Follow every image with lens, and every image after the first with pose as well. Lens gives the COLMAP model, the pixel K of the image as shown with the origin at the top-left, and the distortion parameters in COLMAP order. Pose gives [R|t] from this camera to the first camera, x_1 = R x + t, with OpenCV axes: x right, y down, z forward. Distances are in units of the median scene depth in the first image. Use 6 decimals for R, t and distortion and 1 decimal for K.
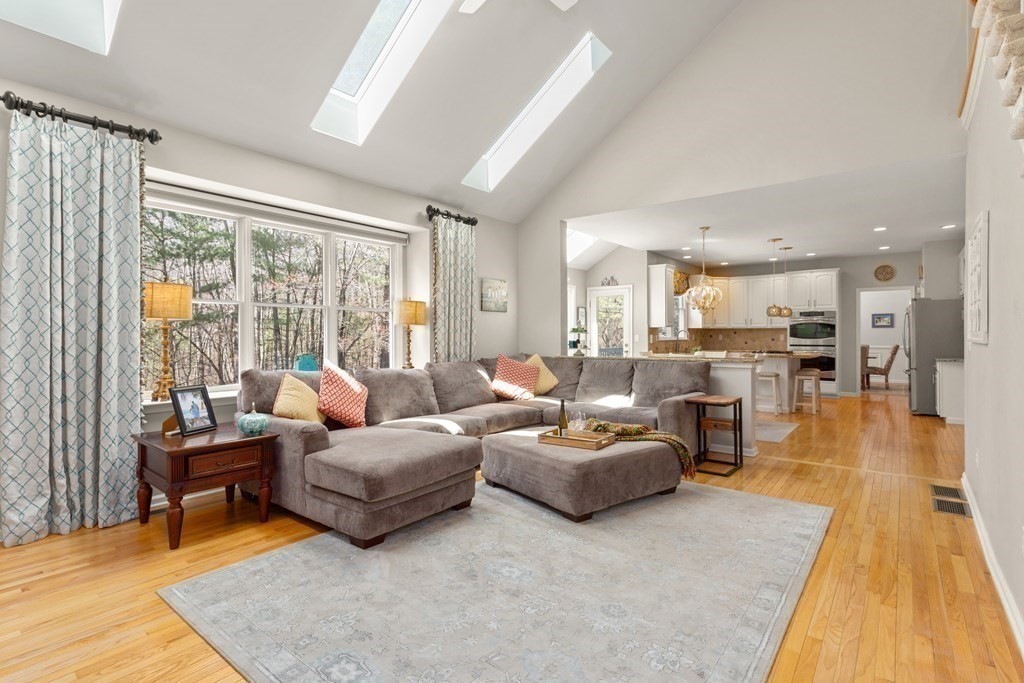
lens RADIAL K [[499.1, 0, 501.0], [0, 499.1, 335.8], [0, 0, 1]] dist [0.000578, 0.001231]
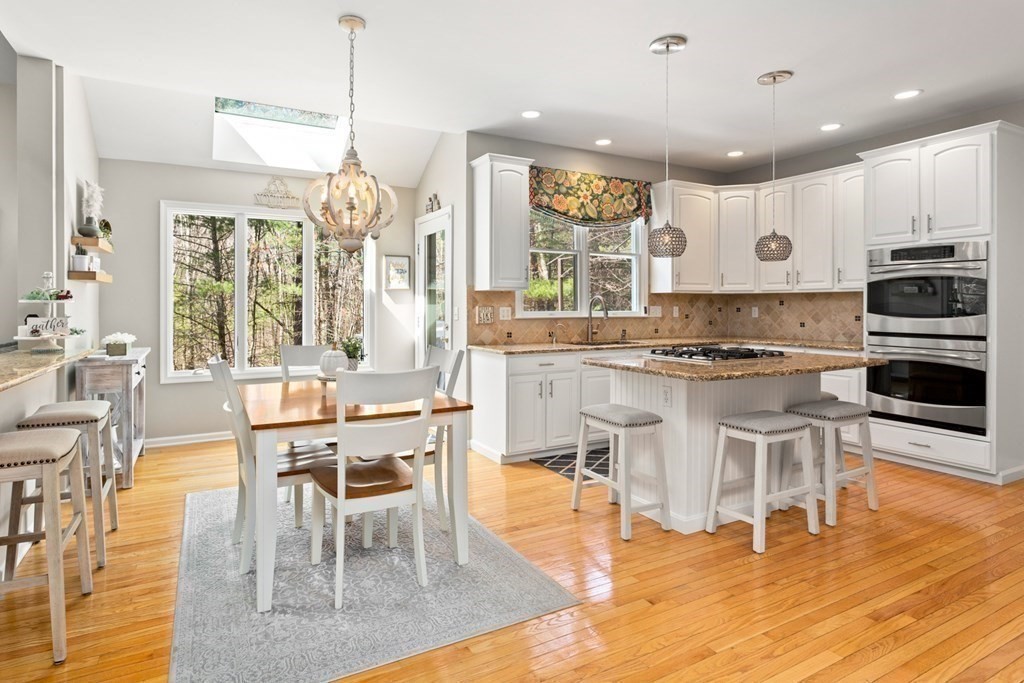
lens RADIAL K [[548.4, 0, 486.2], [0, 548.4, 310.0], [0, 0, 1]] dist [-0.008174, 0.000514]
pose [[0.917284, 0.005720, -0.398193, 0.496252], [-0.003751, 0.999977, 0.005723, -0.001174], [0.398216, -0.003756, 0.917284, 0.496411]]
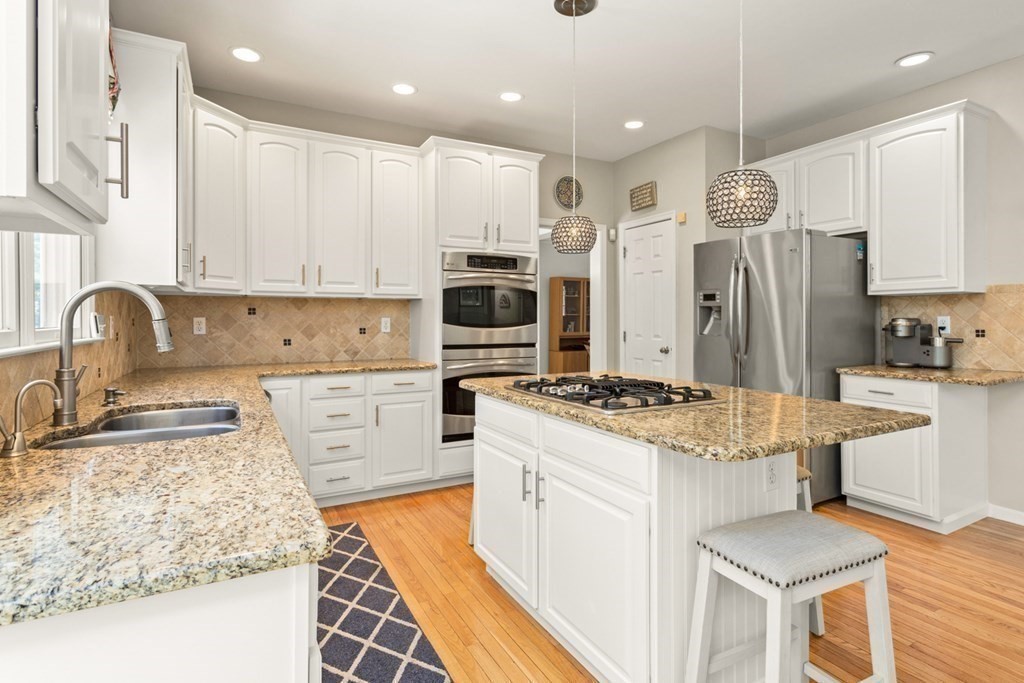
lens RADIAL K [[528.5, 0, 526.8], [0, 528.5, 317.5], [0, 0, 1]] dist [-0.000351, 0.001356]
pose [[0.371314, 0.004151, 0.928498, 0.268470], [0.002064, 0.999984, -0.005296, 0.000387], [-0.928505, 0.003882, 0.371300, 0.850283]]
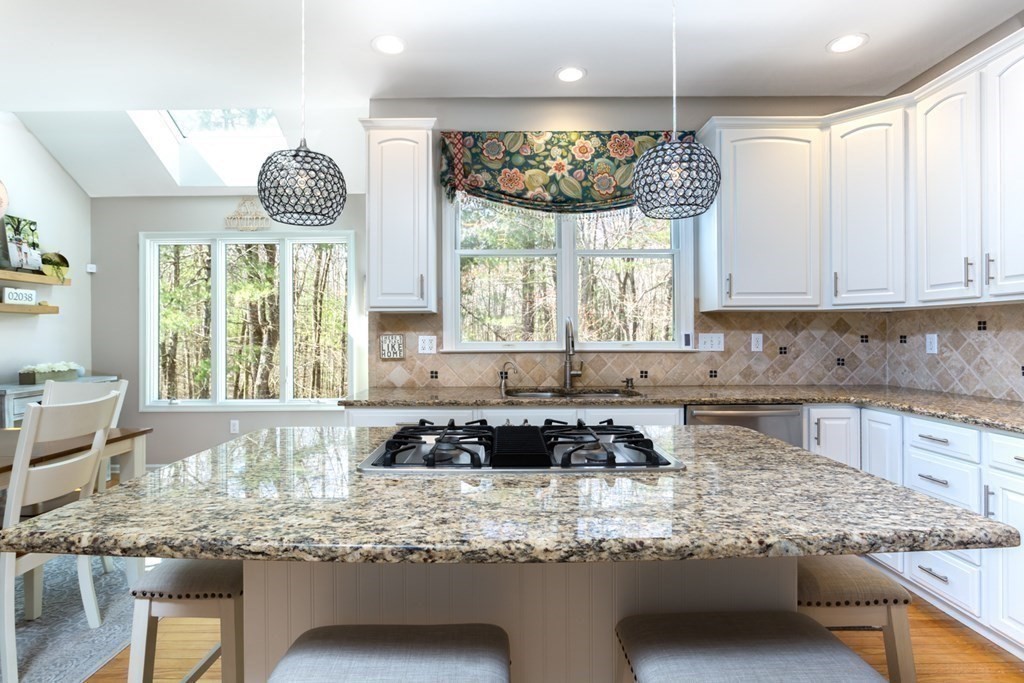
lens RADIAL K [[511.4, 0, 497.1], [0, 511.4, 335.1], [0, 0, 1]] dist [-0.011685, 0.000532]
pose [[0.624989, -0.001349, -0.780632, 0.605628], [-0.000670, 0.999997, -0.002264, -0.000671], [0.780633, 0.001938, 0.624987, 0.801861]]
